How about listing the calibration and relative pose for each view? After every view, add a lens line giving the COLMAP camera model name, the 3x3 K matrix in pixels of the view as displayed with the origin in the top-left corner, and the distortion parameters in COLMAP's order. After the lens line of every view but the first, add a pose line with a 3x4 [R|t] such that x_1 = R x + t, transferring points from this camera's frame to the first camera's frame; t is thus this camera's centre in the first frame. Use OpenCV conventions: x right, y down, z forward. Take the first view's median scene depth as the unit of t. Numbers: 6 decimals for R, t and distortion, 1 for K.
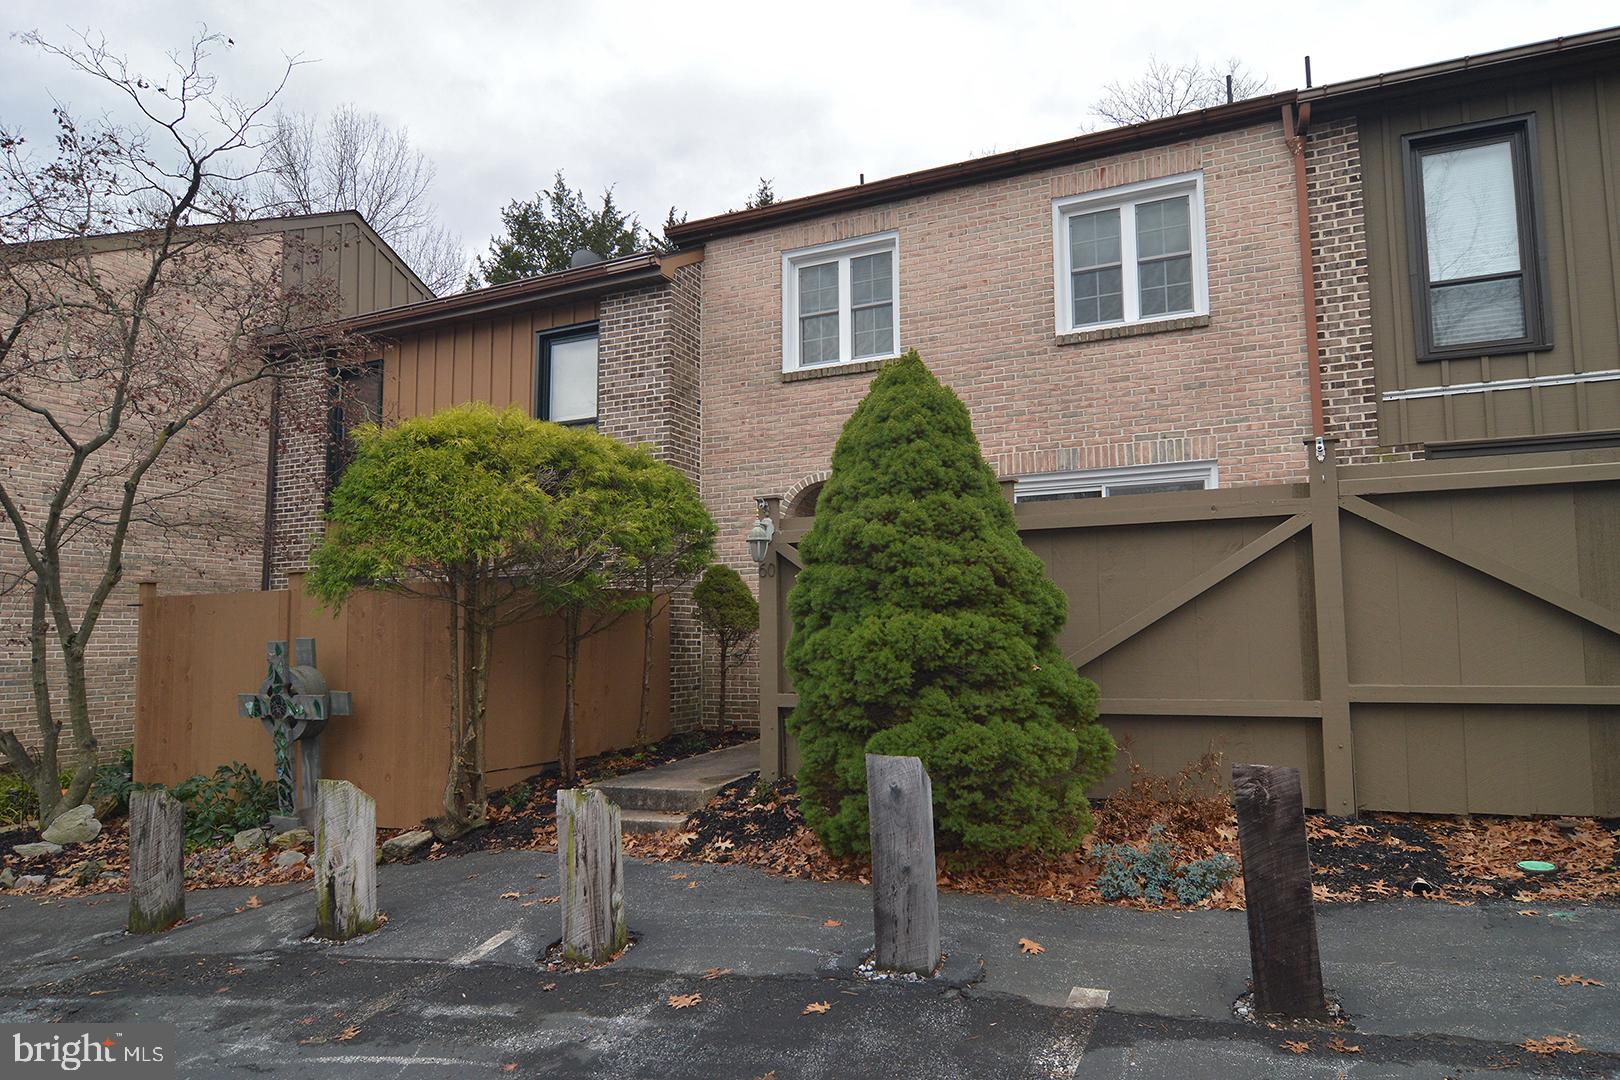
lens RADIAL K [[974.2, 0, 811.0], [0, 974.2, 544.6], [0, 0, 1]] dist [-0.011658, -0.002716]
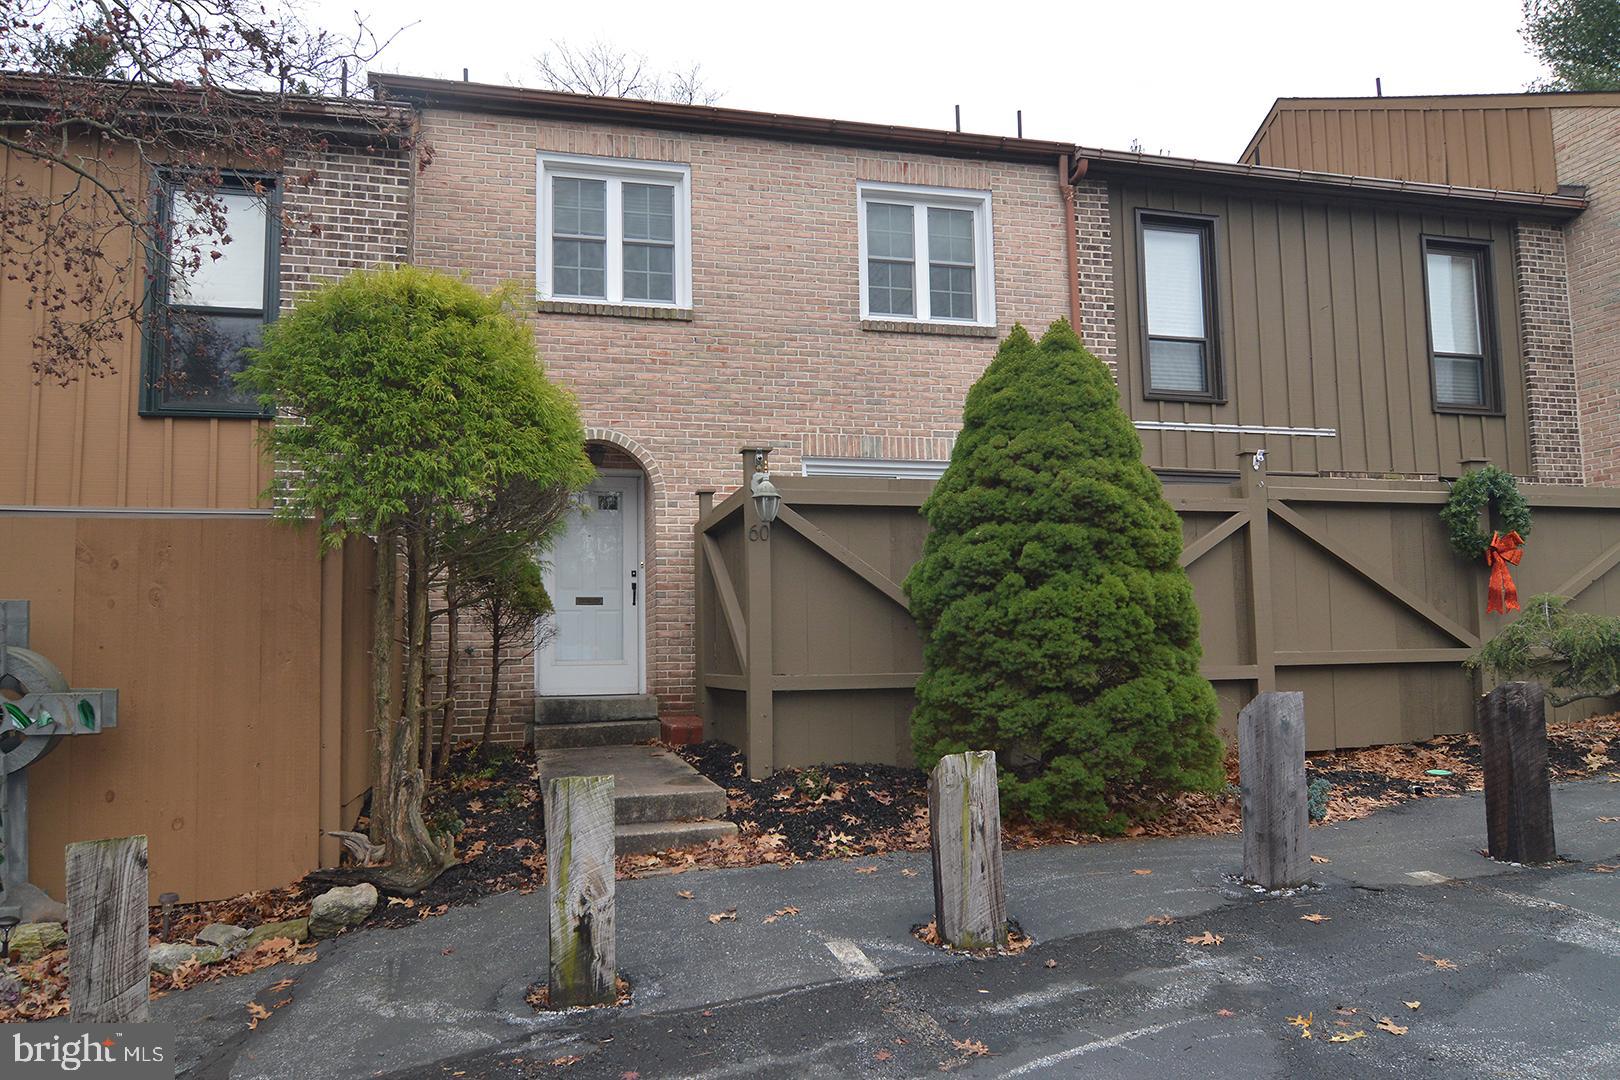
lens RADIAL K [[1132.6, 0, 810.0], [0, 1132.6, 544.3], [0, 0, 1]] dist [-0.001682, -0.009499]
pose [[0.778115, 0.061781, 0.625077, -0.560512], [-0.052238, 0.998069, -0.033619, 0.059513], [-0.625946, -0.006493, 0.779839, 0.166326]]
